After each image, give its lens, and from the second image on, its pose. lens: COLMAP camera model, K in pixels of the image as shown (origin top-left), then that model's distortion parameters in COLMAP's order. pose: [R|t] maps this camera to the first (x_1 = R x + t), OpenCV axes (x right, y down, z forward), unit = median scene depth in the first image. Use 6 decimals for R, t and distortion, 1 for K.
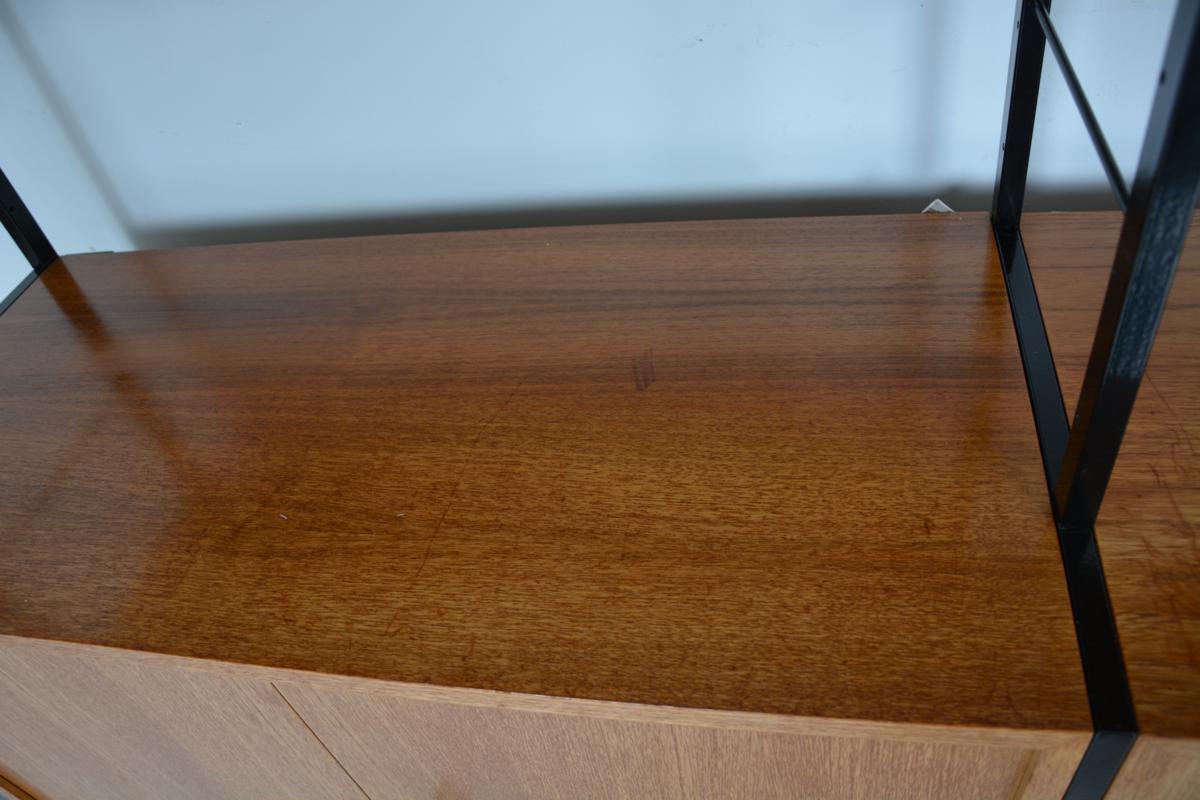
lens RADIAL K [[928.5, 0, 608.3], [0, 928.5, 402.3], [0, 0, 1]] dist [-0.156470, 0.106741]
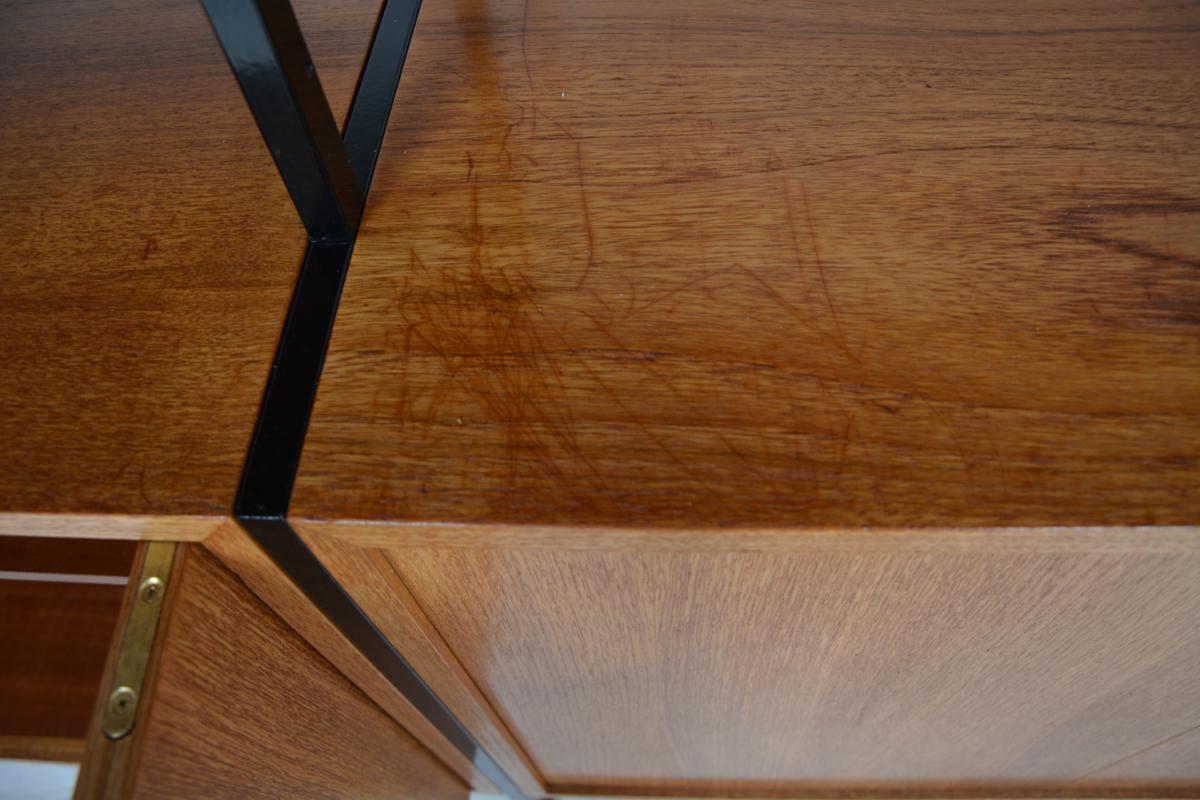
lens RADIAL K [[928.5, 0, 594.8], [0, 928.5, 402.4], [0, 0, 1]] dist [-0.156470, 0.106741]
pose [[0.989522, -0.054094, 0.133867, 0.650181], [0.025199, 0.977637, 0.208784, 0.124680], [-0.142168, -0.203223, 0.968756, 0.248649]]
